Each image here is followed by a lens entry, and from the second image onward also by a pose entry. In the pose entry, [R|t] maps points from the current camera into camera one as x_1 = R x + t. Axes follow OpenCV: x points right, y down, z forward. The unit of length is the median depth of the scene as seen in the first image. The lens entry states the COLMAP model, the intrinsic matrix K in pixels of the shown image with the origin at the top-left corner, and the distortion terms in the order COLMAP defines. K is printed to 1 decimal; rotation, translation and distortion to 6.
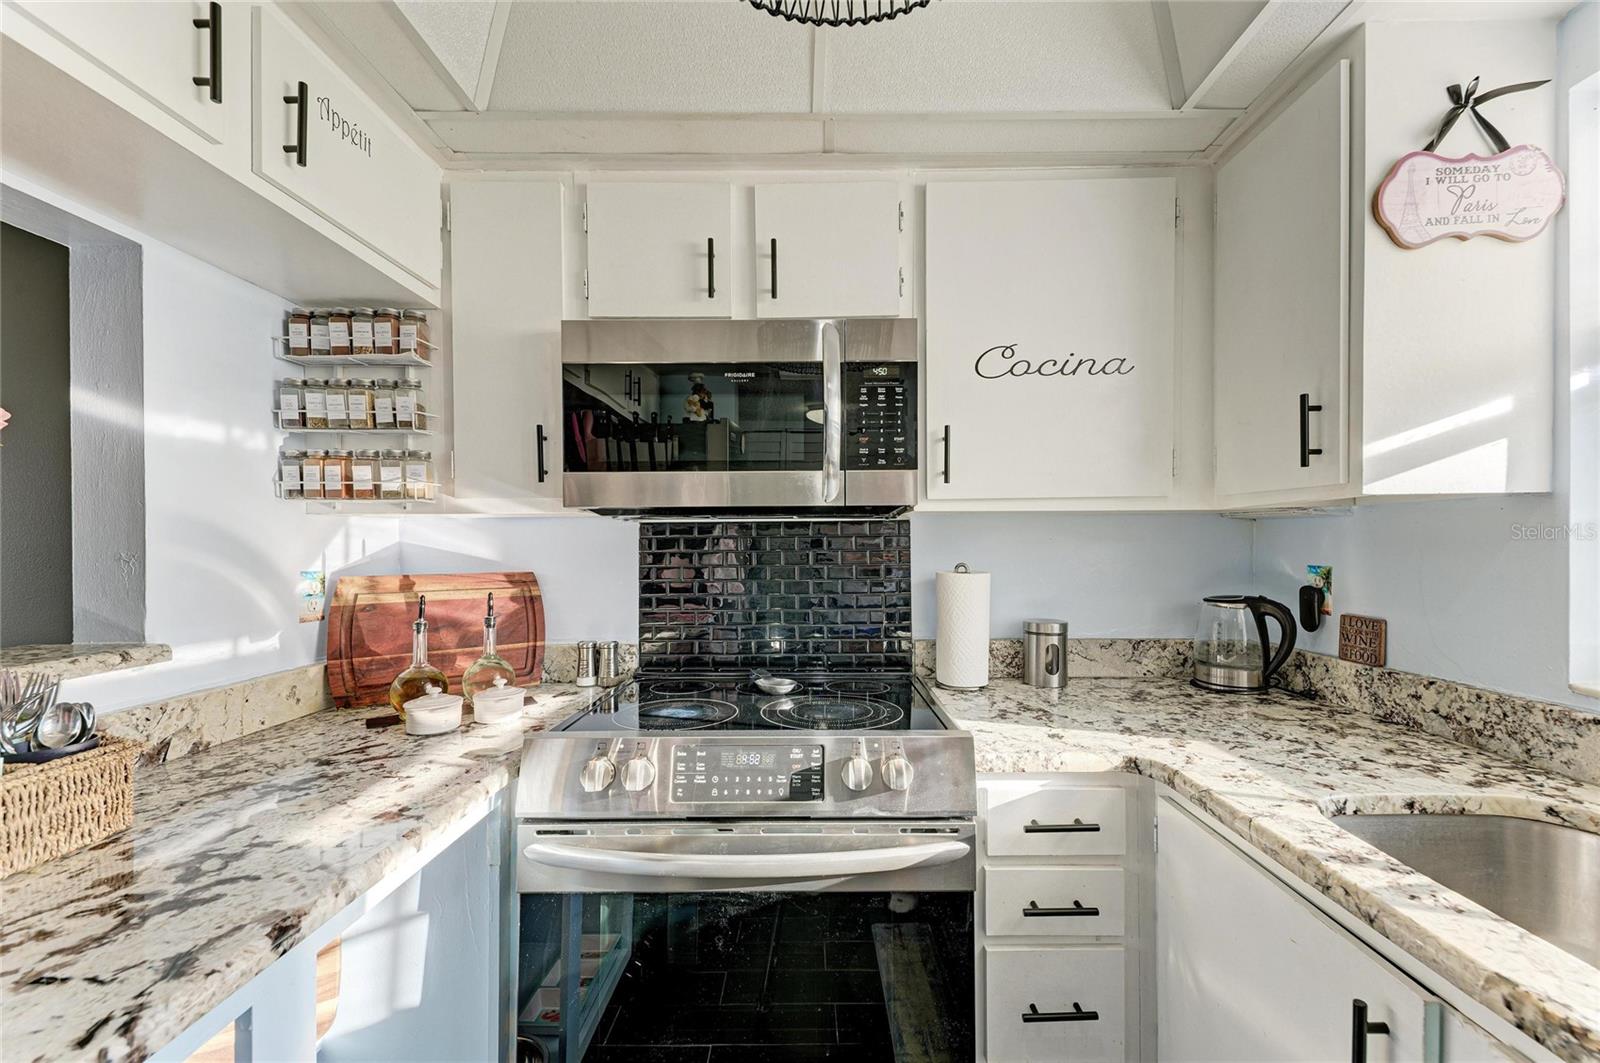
lens RADIAL K [[613.9, 0, 819.9], [0, 613.9, 532.1], [0, 0, 1]] dist [0.013185, -0.001373]
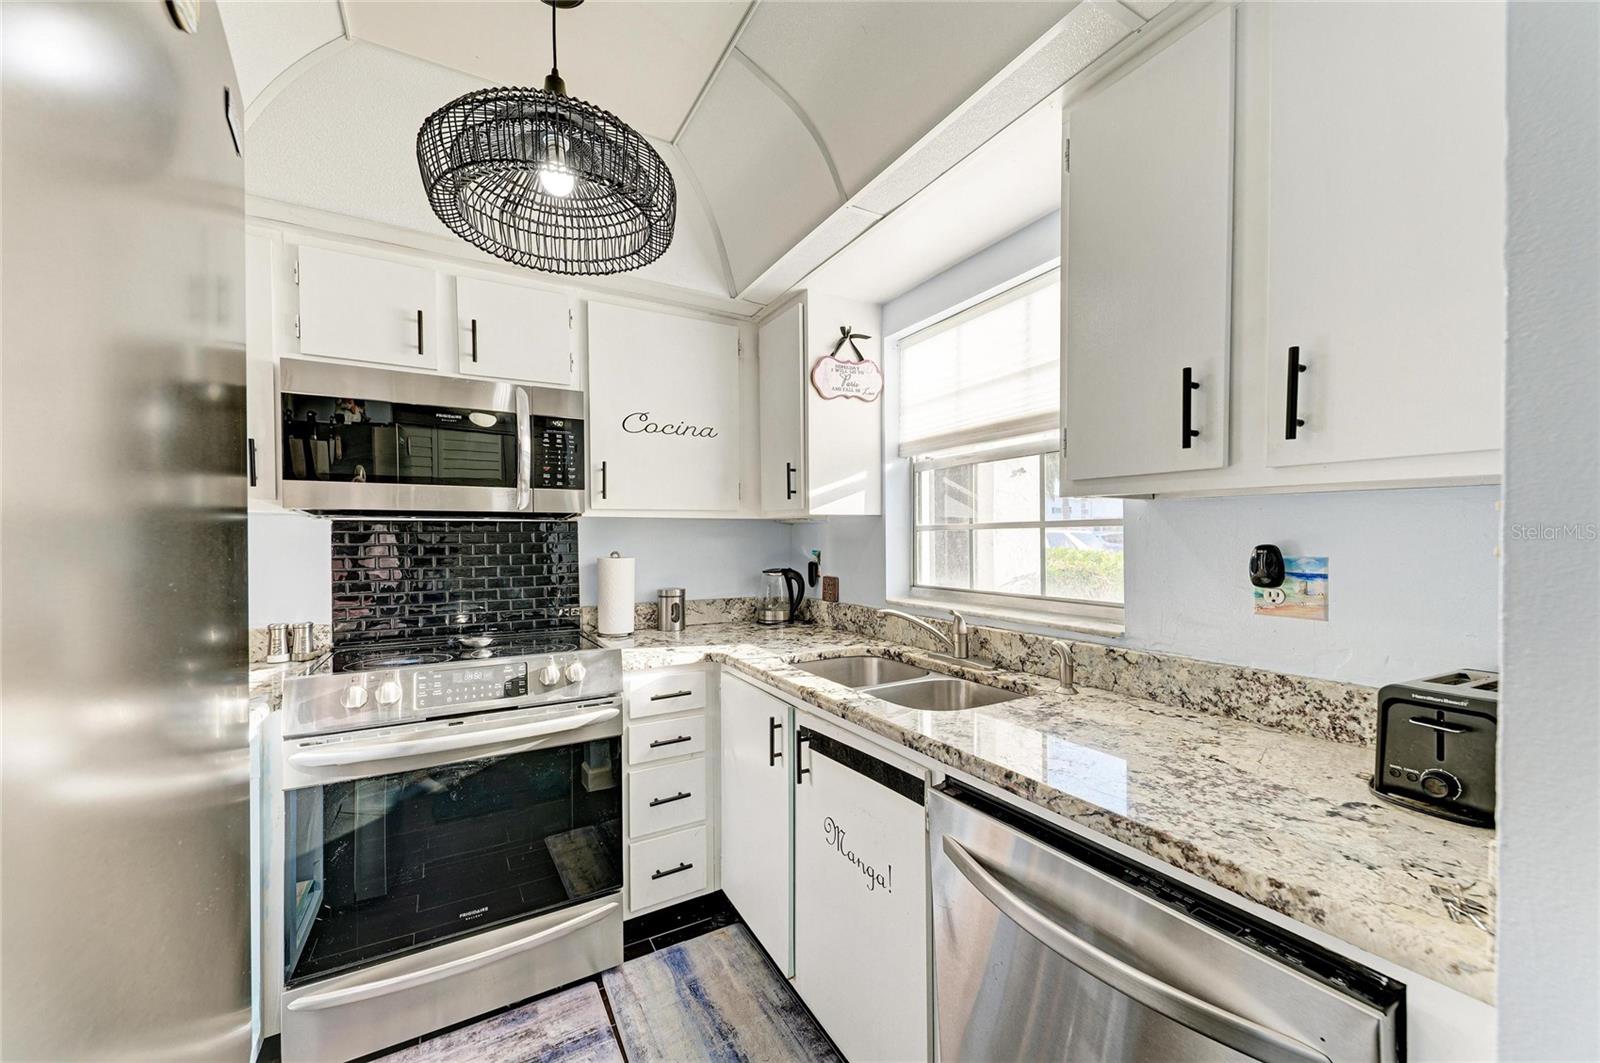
lens RADIAL K [[613.9, 0, 806.7], [0, 613.9, 560.4], [0, 0, 1]] dist [0.013185, -0.001373]
pose [[0.868173, -0.017460, 0.495954, -0.126919], [-0.008694, 0.998692, 0.050379, -0.007931], [-0.496186, -0.048049, 0.866886, -0.627679]]
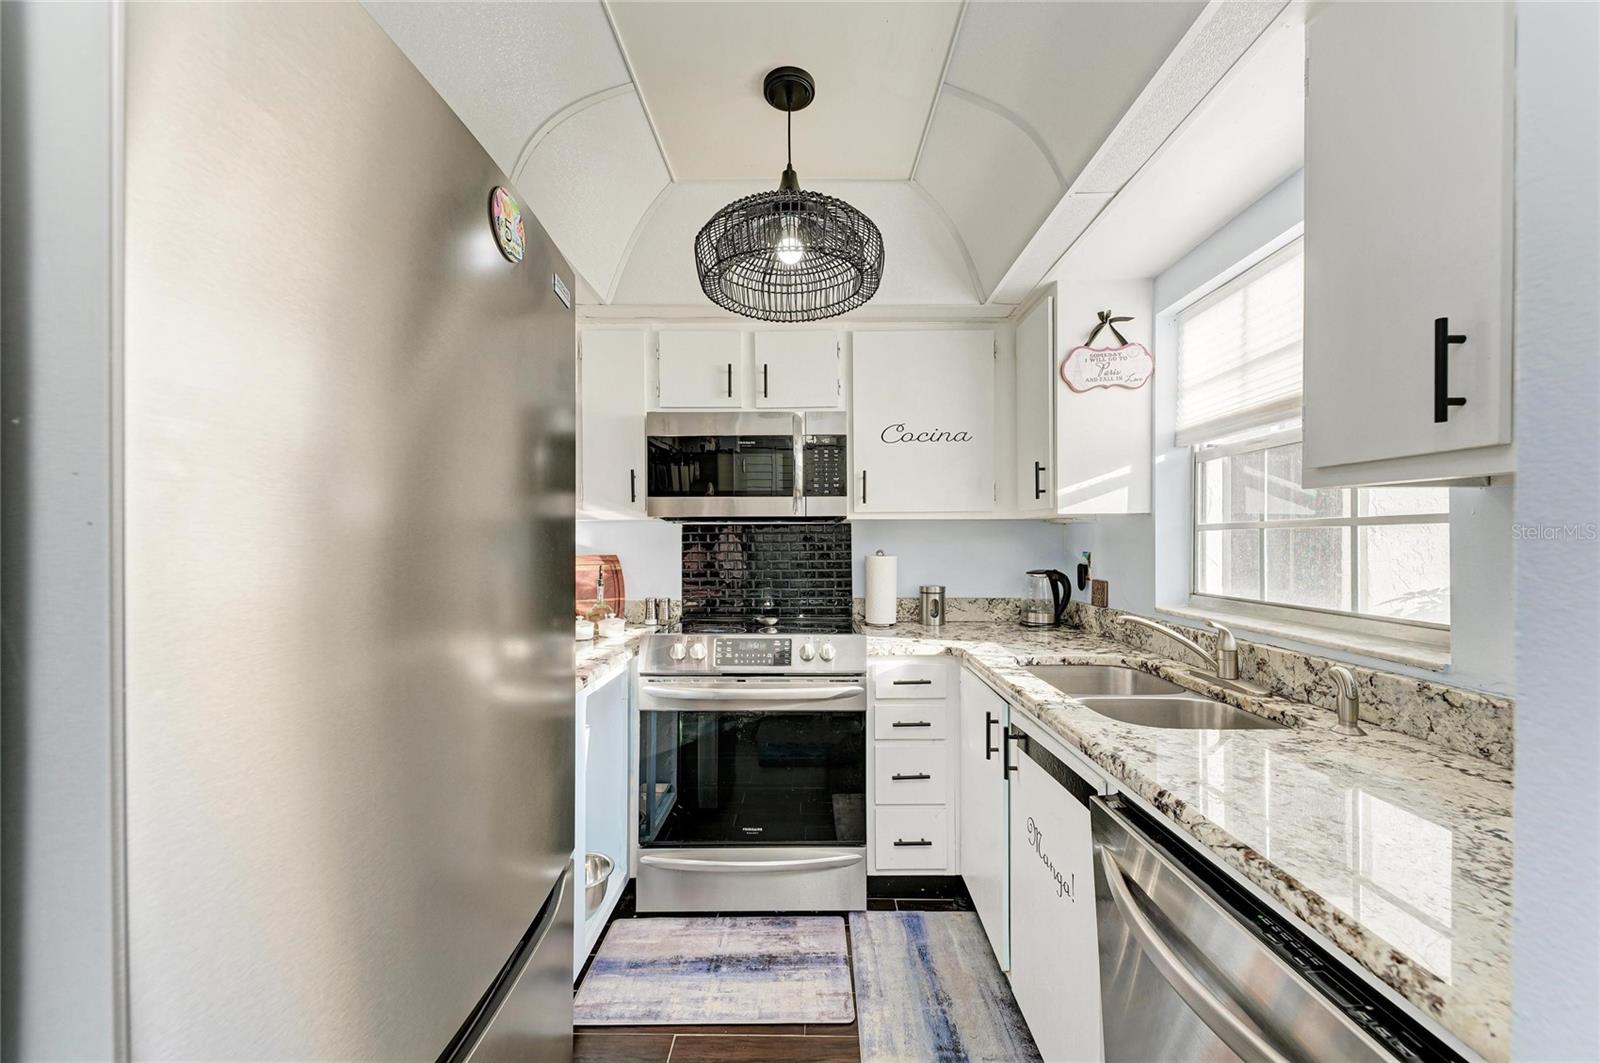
lens RADIAL K [[613.9, 0, 804.5], [0, 613.9, 566.2], [0, 0, 1]] dist [0.013185, -0.001373]
pose [[0.999898, 0.004174, -0.013645, 0.063188], [-0.003324, 0.998087, 0.061741, -0.009248], [0.013877, -0.061689, 0.997999, -0.802825]]
